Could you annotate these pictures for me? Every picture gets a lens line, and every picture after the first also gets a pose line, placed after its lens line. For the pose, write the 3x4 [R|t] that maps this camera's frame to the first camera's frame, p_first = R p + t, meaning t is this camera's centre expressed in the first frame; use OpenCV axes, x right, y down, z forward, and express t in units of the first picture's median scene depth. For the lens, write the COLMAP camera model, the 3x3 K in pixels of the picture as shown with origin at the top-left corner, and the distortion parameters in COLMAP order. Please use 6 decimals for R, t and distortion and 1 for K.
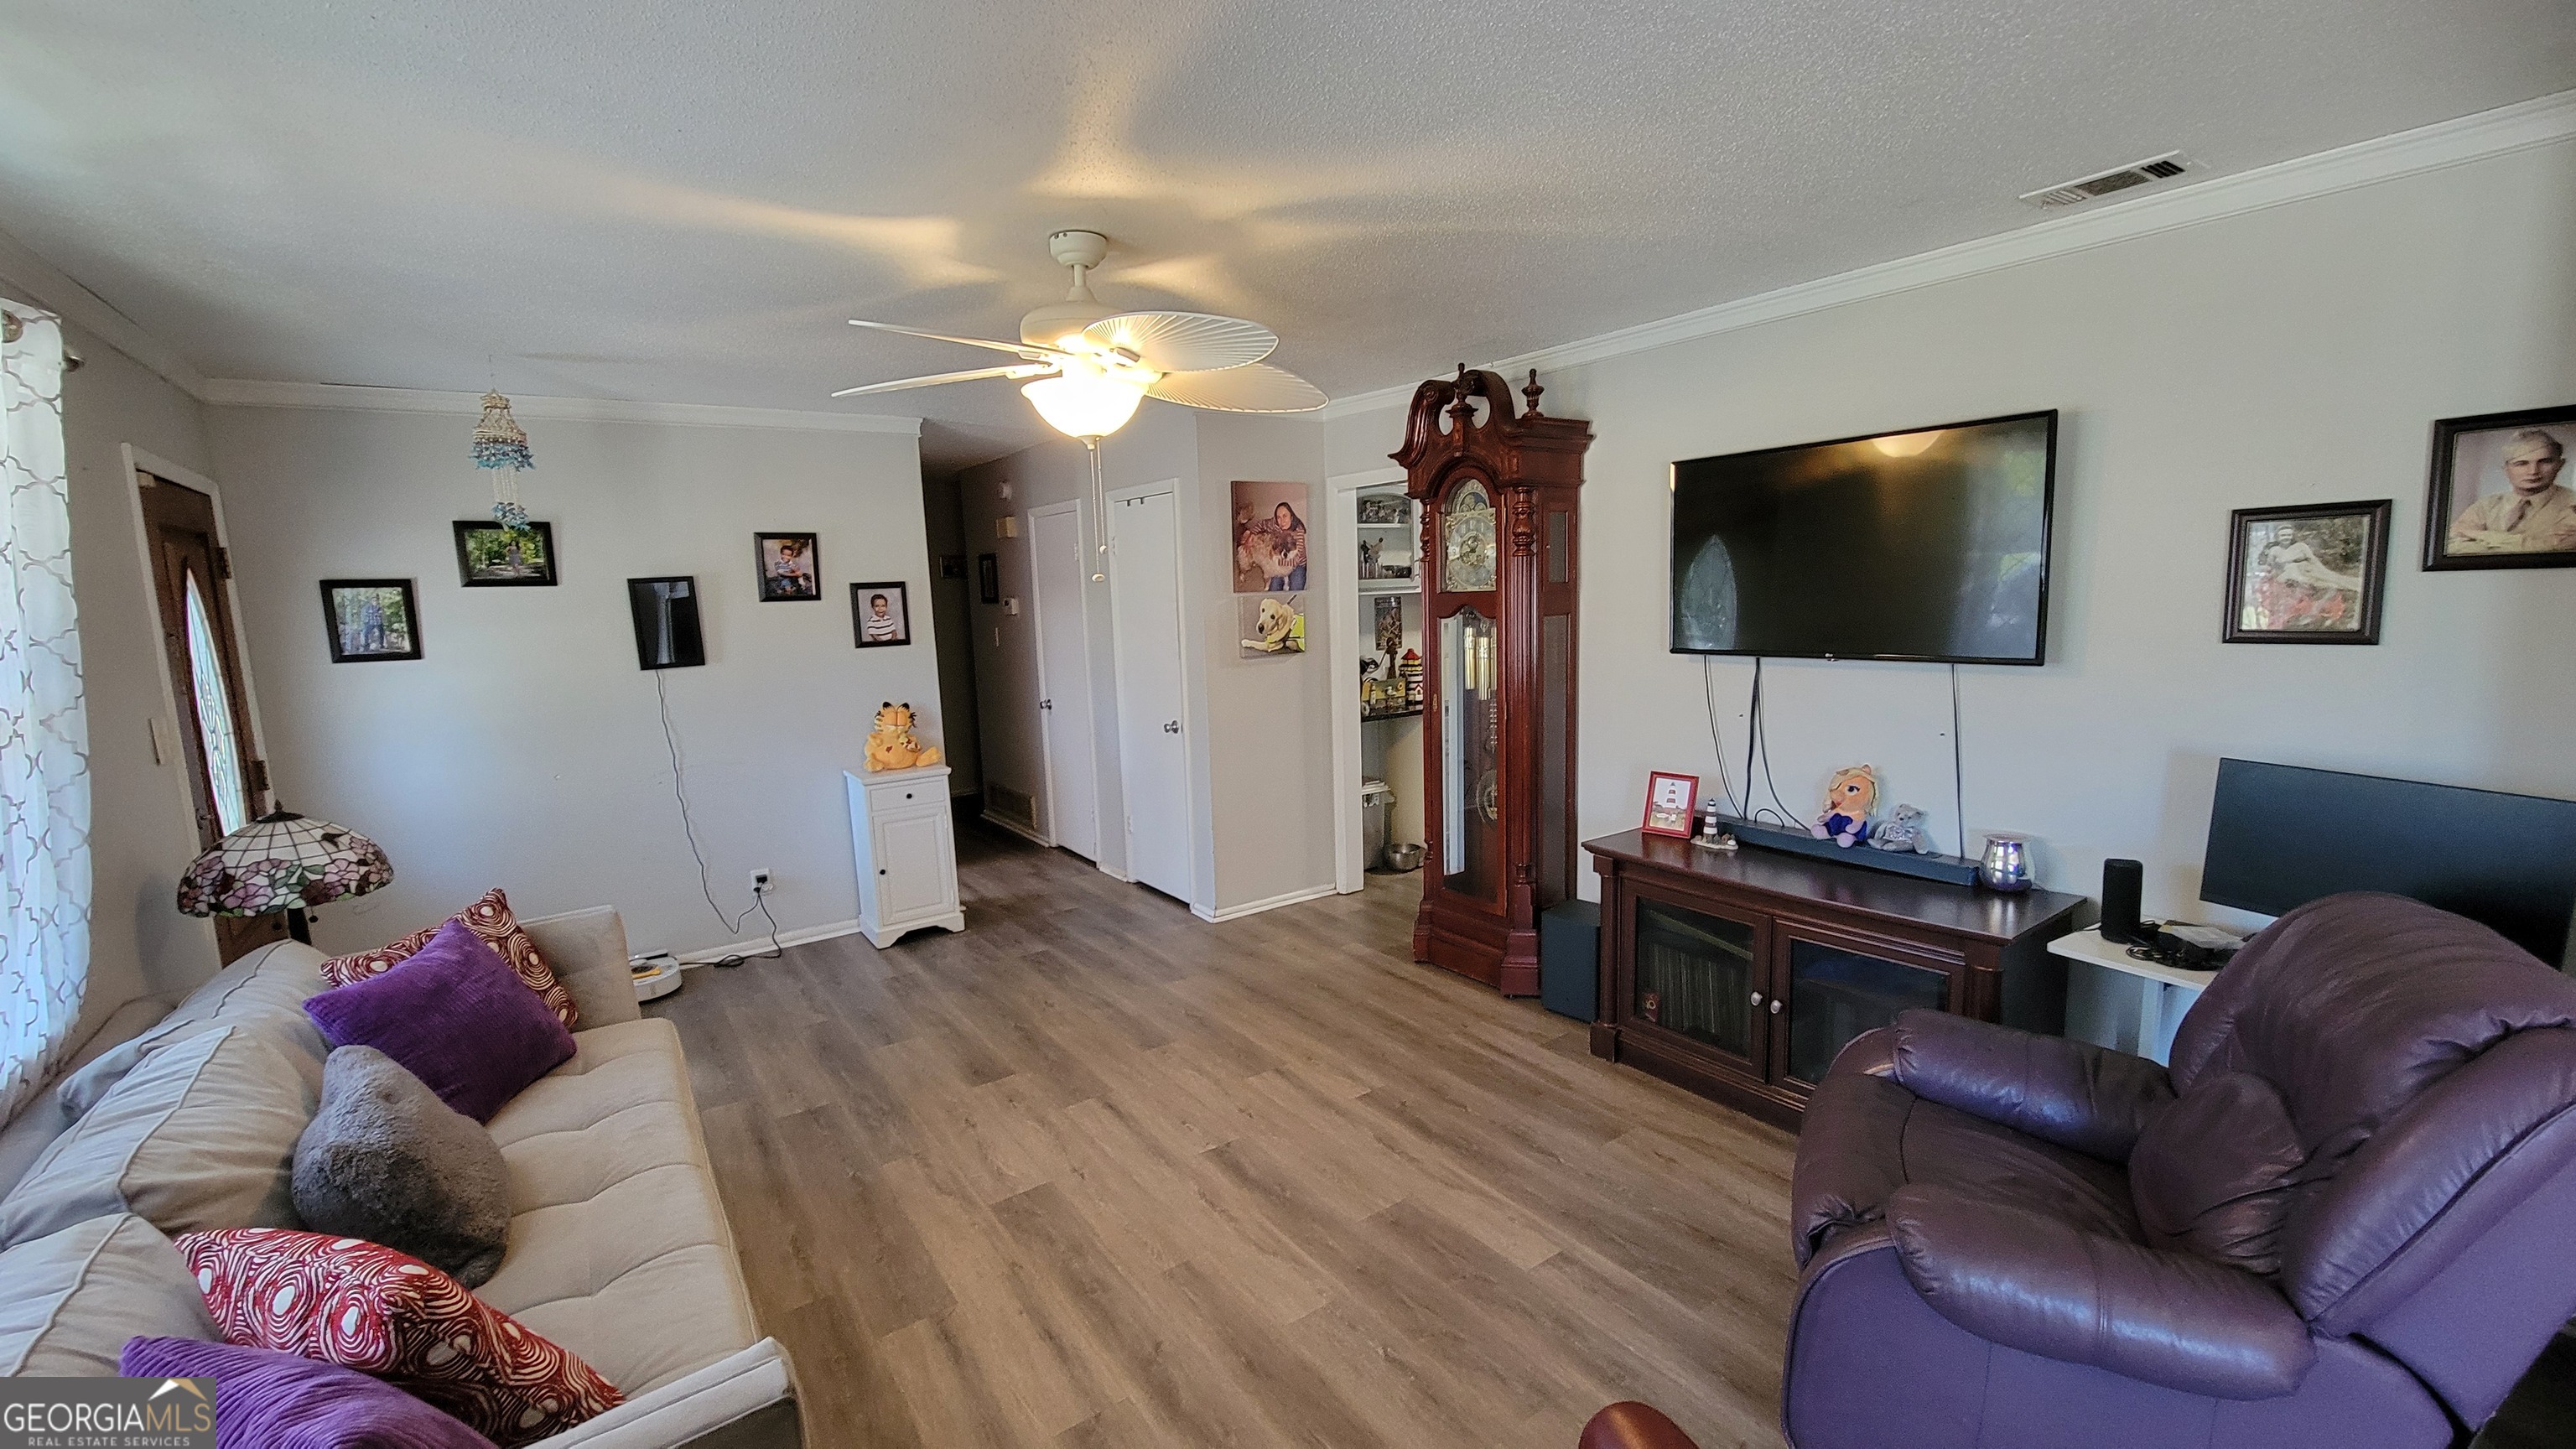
lens RADIAL K [[1047.7, 0, 1287.6], [0, 1047.7, 735.5], [0, 0, 1]] dist [0.002801, -0.000515]
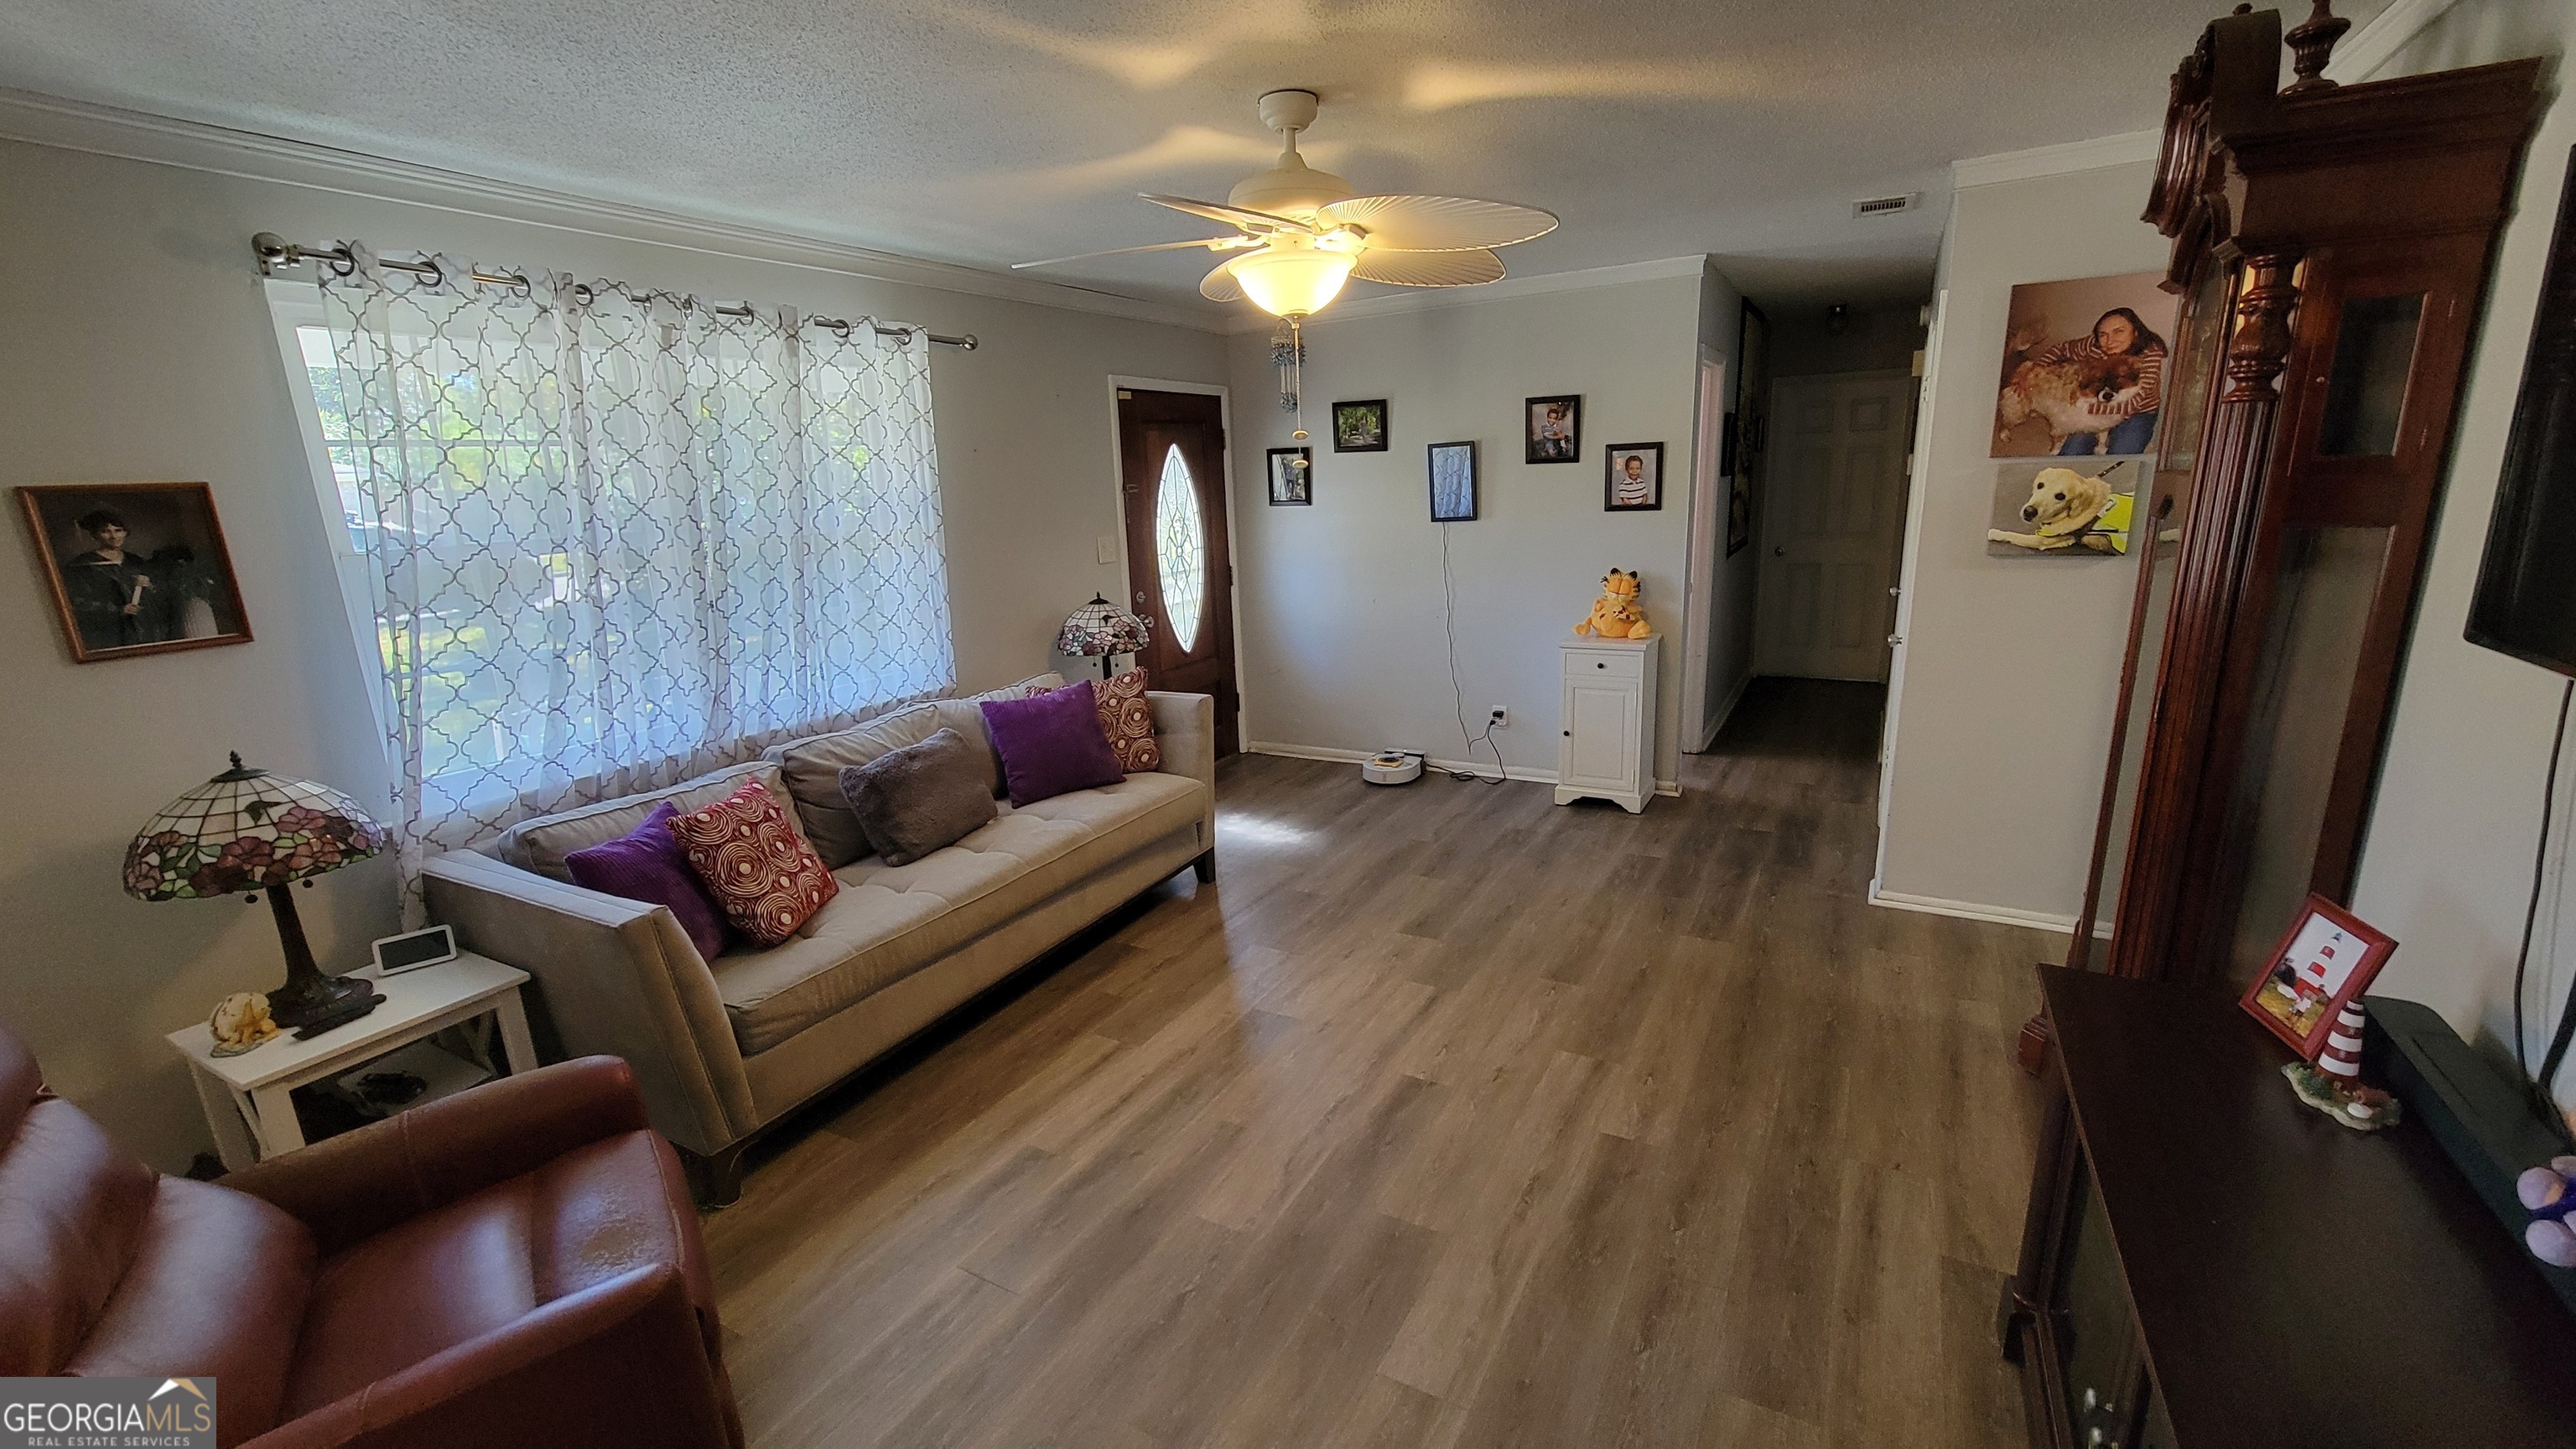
lens RADIAL K [[1047.7, 0, 1299.7], [0, 1047.7, 732.6], [0, 0, 1]] dist [0.002801, -0.000515]
pose [[0.433431, 0.237072, -0.869445, 0.427566], [-0.104793, 0.971492, 0.212656, -0.067359], [0.895073, -0.001060, 0.445918, 0.325677]]
